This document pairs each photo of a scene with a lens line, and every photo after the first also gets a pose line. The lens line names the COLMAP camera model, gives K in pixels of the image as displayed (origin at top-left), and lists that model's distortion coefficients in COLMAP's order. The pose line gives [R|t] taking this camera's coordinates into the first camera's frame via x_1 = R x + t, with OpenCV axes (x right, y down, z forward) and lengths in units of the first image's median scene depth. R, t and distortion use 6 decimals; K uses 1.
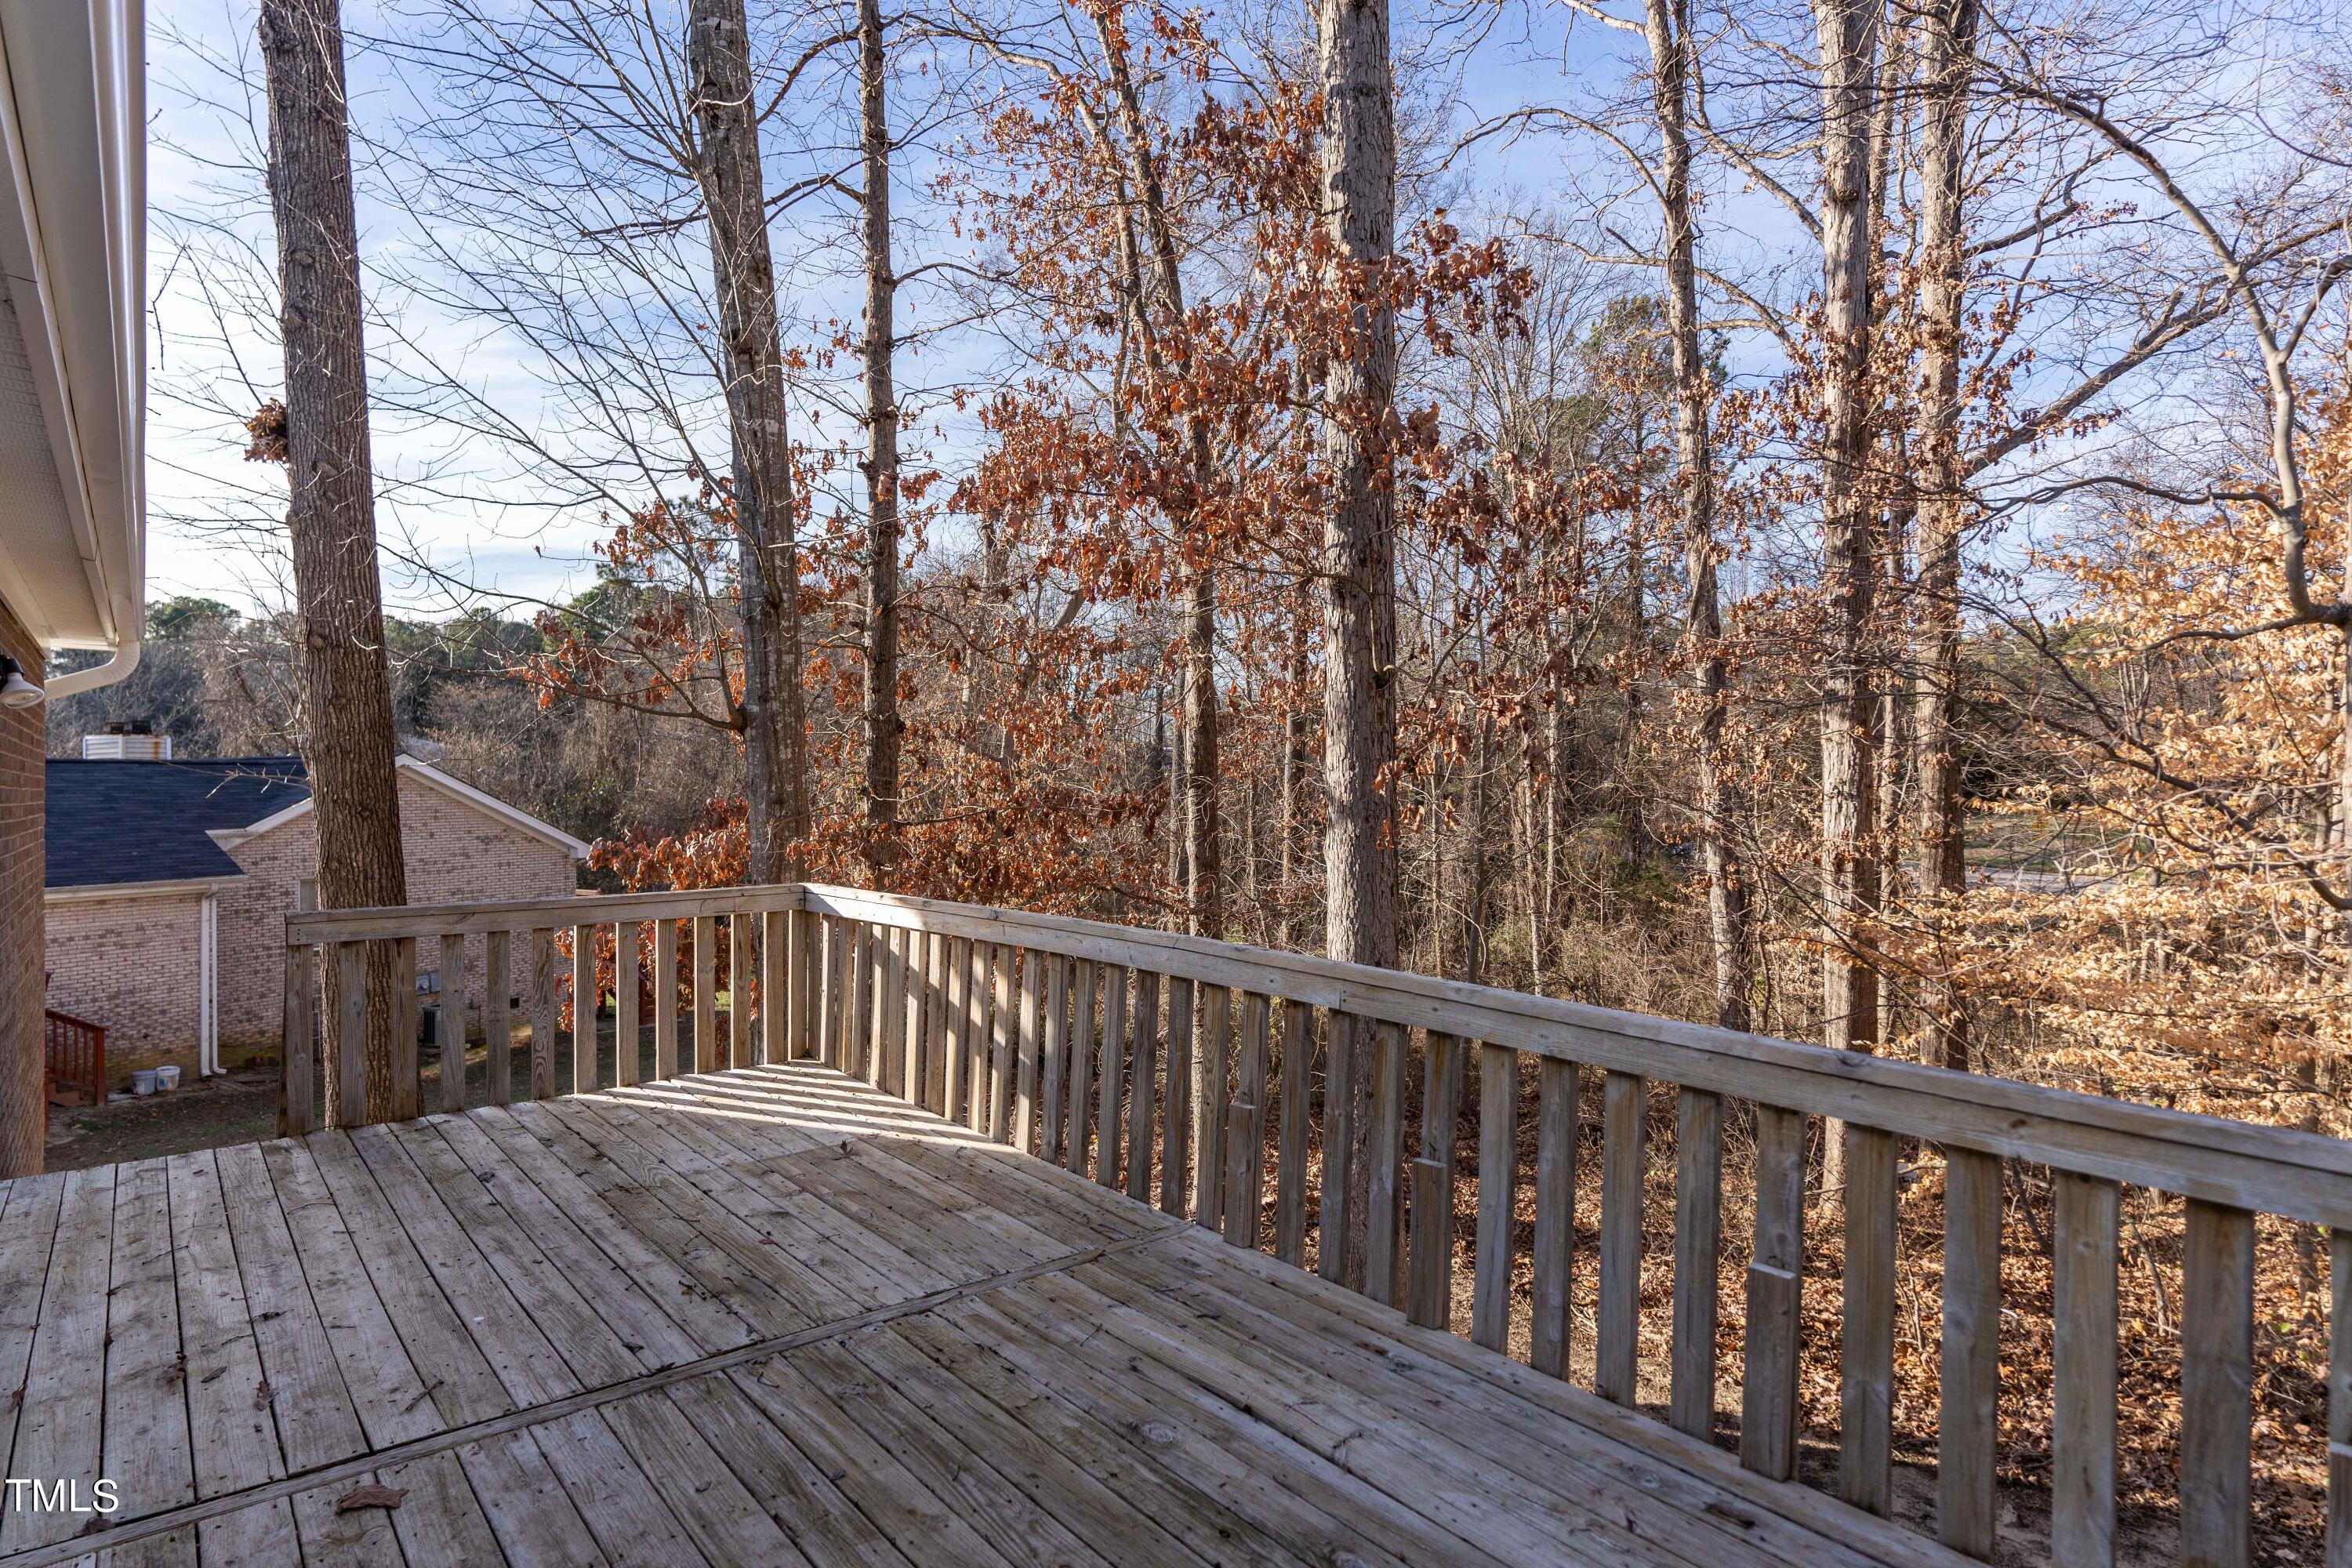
lens RADIAL K [[1258.2, 0, 1188.1], [0, 1258.2, 798.5], [0, 0, 1]] dist [0.000675, -0.000225]
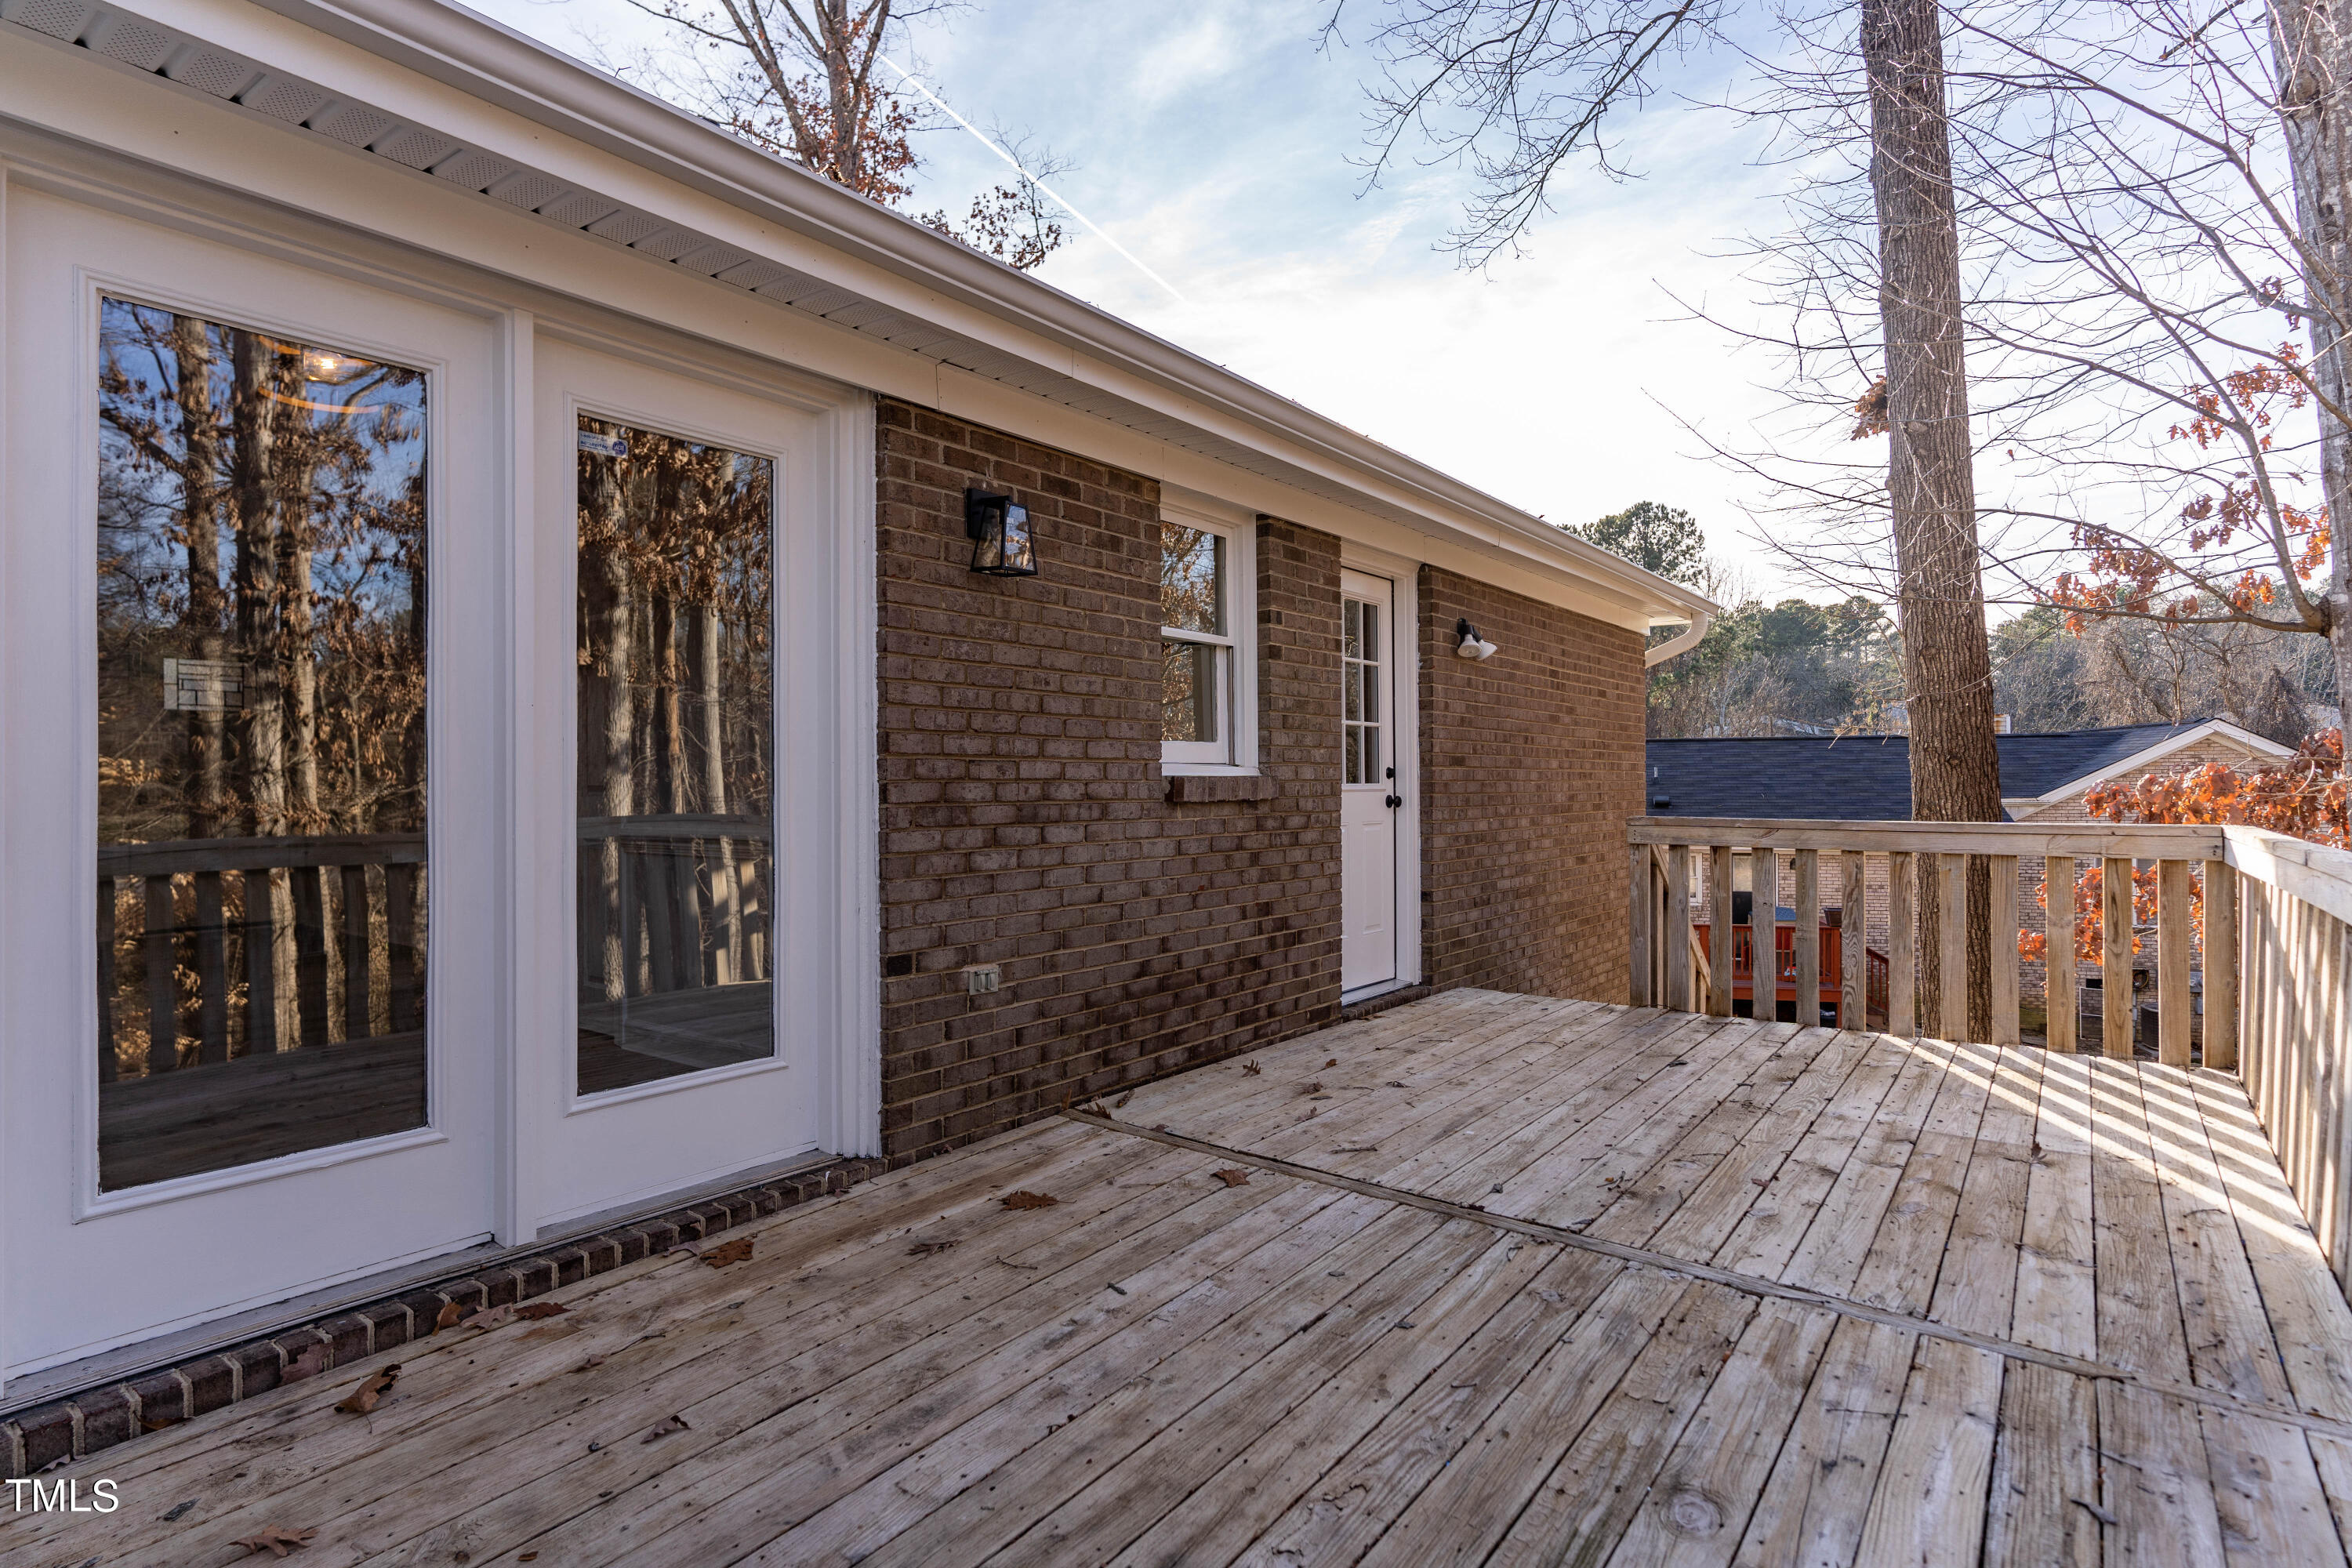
lens RADIAL K [[1258.2, 0, 1188.1], [0, 1258.2, 798.5], [0, 0, 1]] dist [0.000675, -0.000225]
pose [[0.179199, 0.009887, -0.983763, 0.499049], [-0.013359, 0.999882, 0.007616, 0.094414], [0.983722, 0.011777, 0.179309, 0.502225]]
